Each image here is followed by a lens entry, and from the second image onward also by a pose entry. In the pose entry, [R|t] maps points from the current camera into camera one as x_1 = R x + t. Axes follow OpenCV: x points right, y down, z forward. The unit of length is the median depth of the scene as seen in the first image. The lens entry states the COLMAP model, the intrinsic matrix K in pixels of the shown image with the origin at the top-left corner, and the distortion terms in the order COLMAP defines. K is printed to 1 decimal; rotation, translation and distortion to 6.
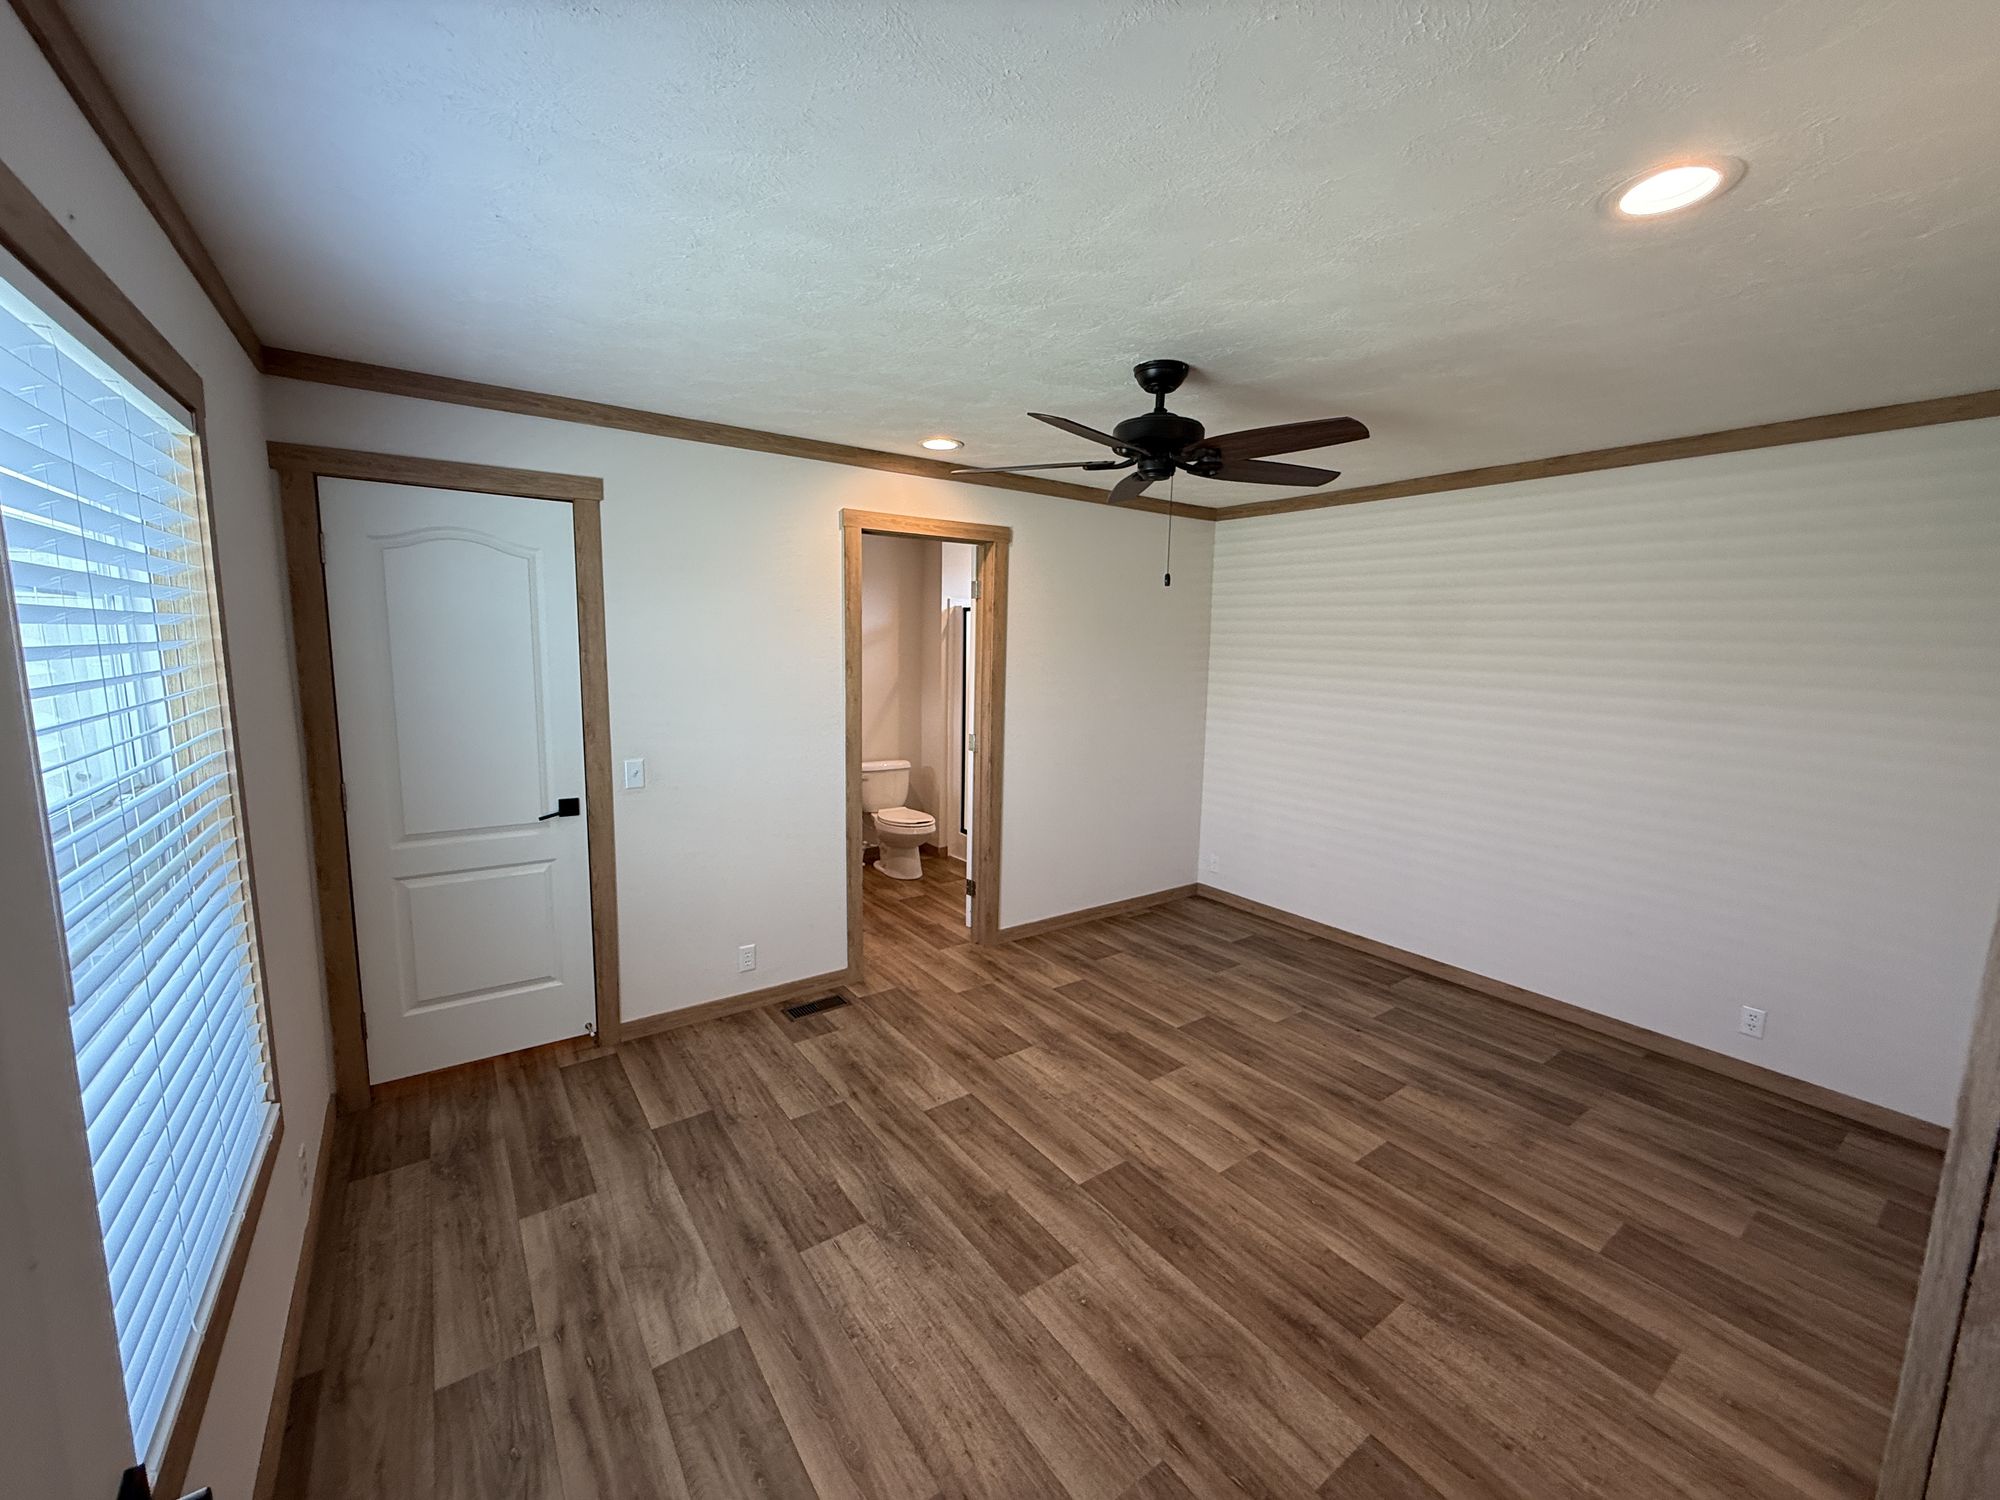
lens RADIAL K [[795.3, 0, 1001.8], [0, 795.3, 750.0], [0, 0, 1]] dist [-0.001590, -0.000020]
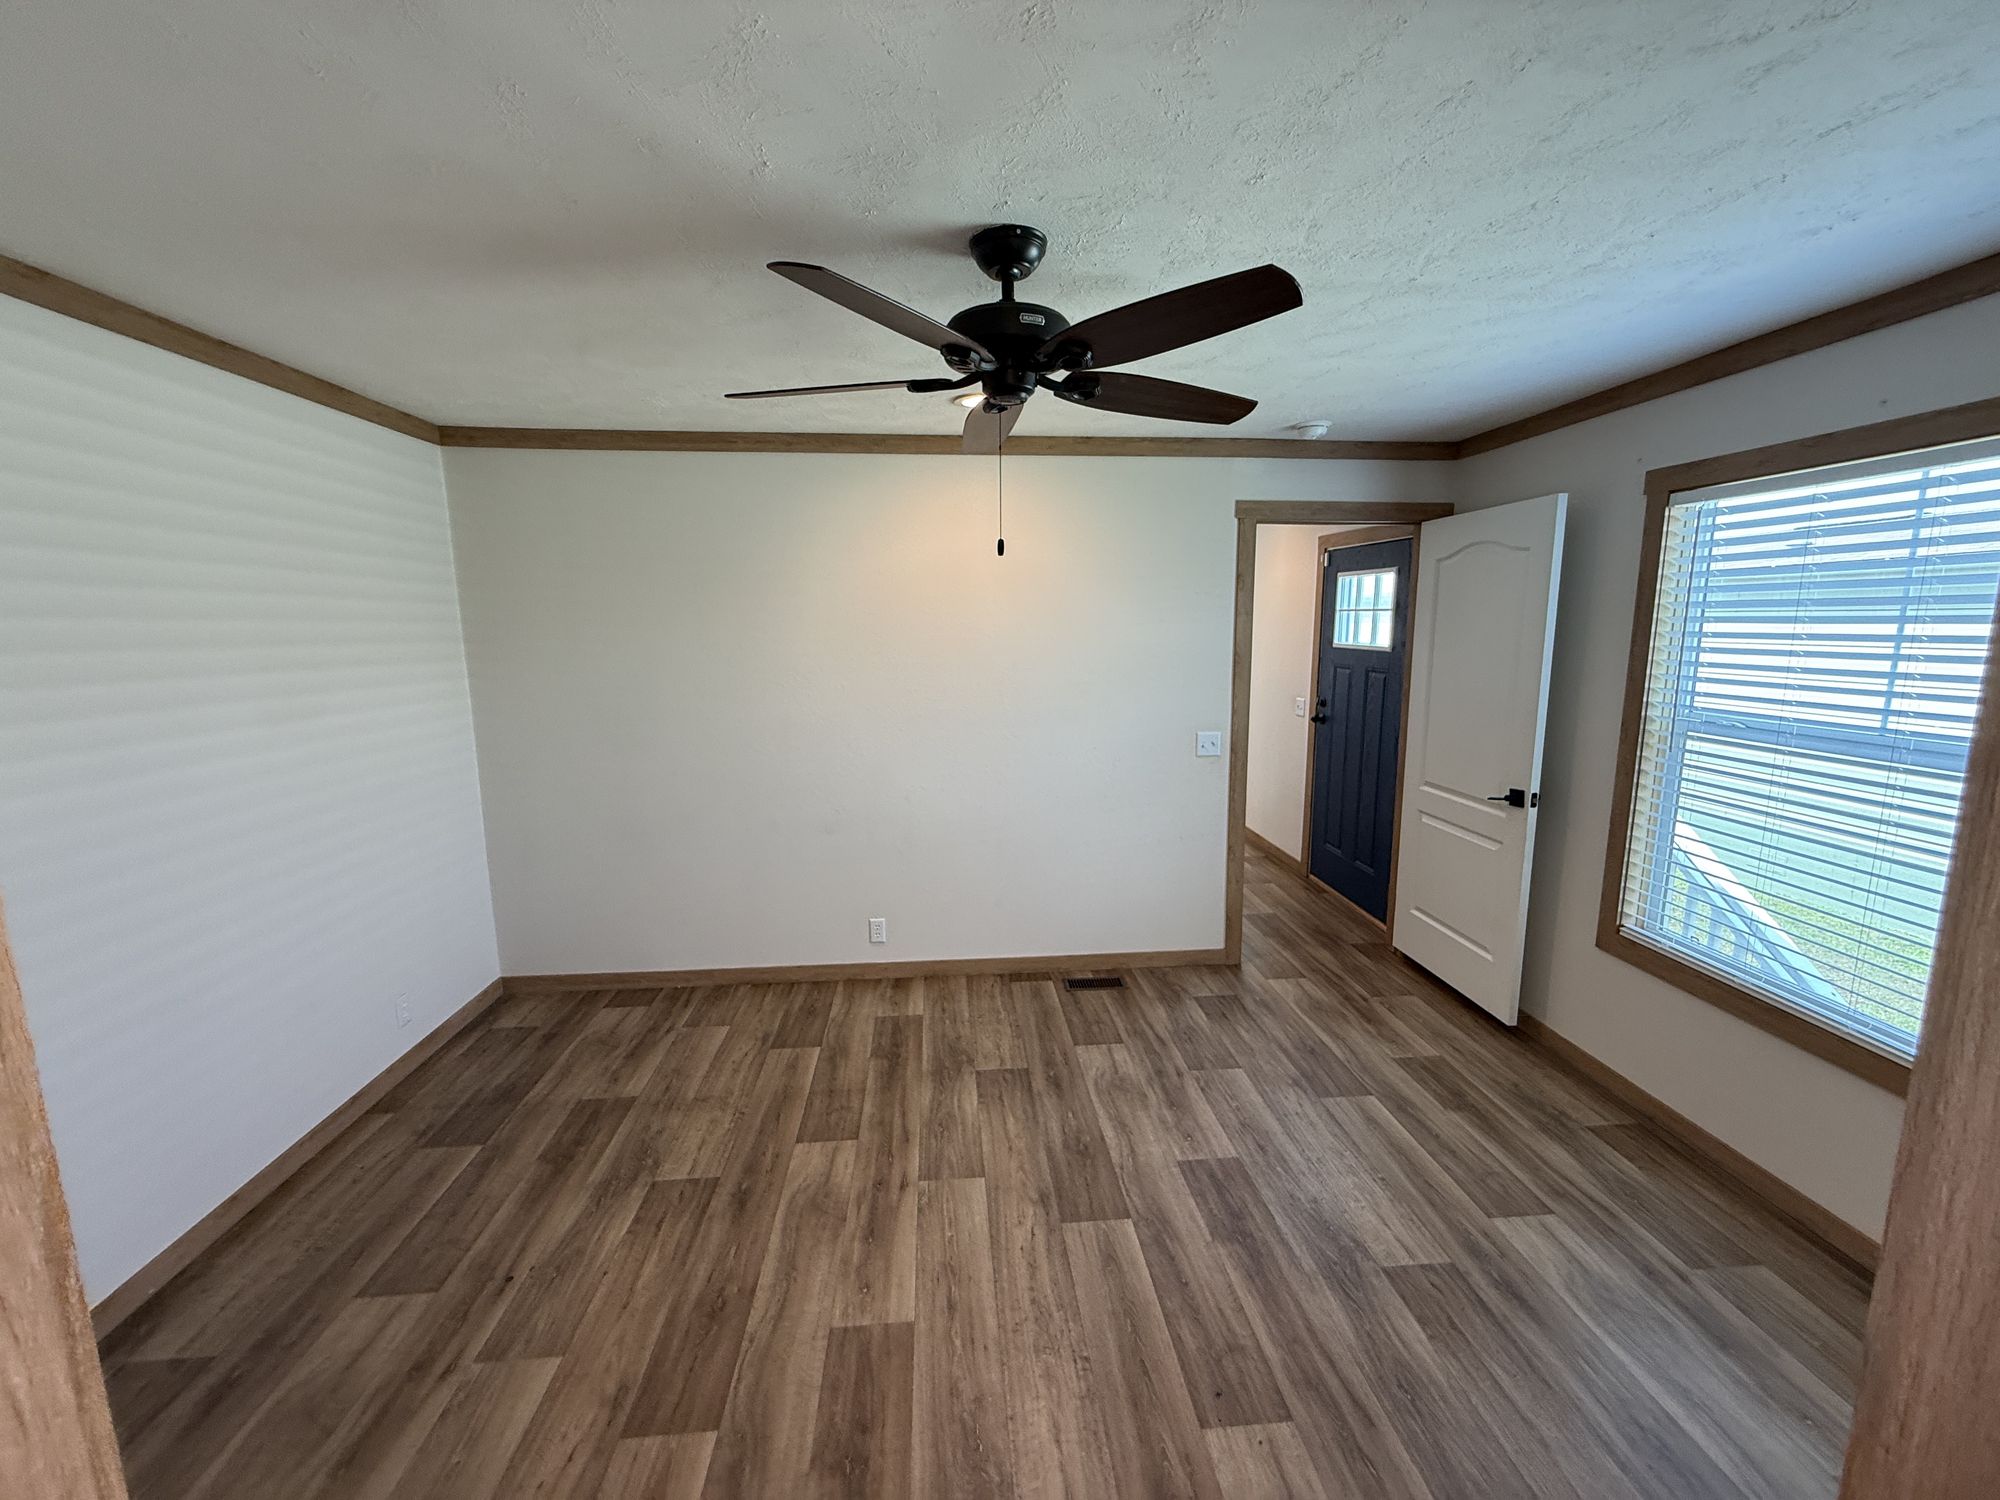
lens RADIAL K [[799.7, 0, 1000.0], [0, 799.7, 750.0], [0, 0, 1]] dist [-0.000890, -0.000279]
pose [[-0.857939, -0.091749, 0.505492, -0.187873], [0.063924, 0.957214, 0.282233, -0.241680], [-0.509759, 0.274452, -0.815366, 1.652335]]
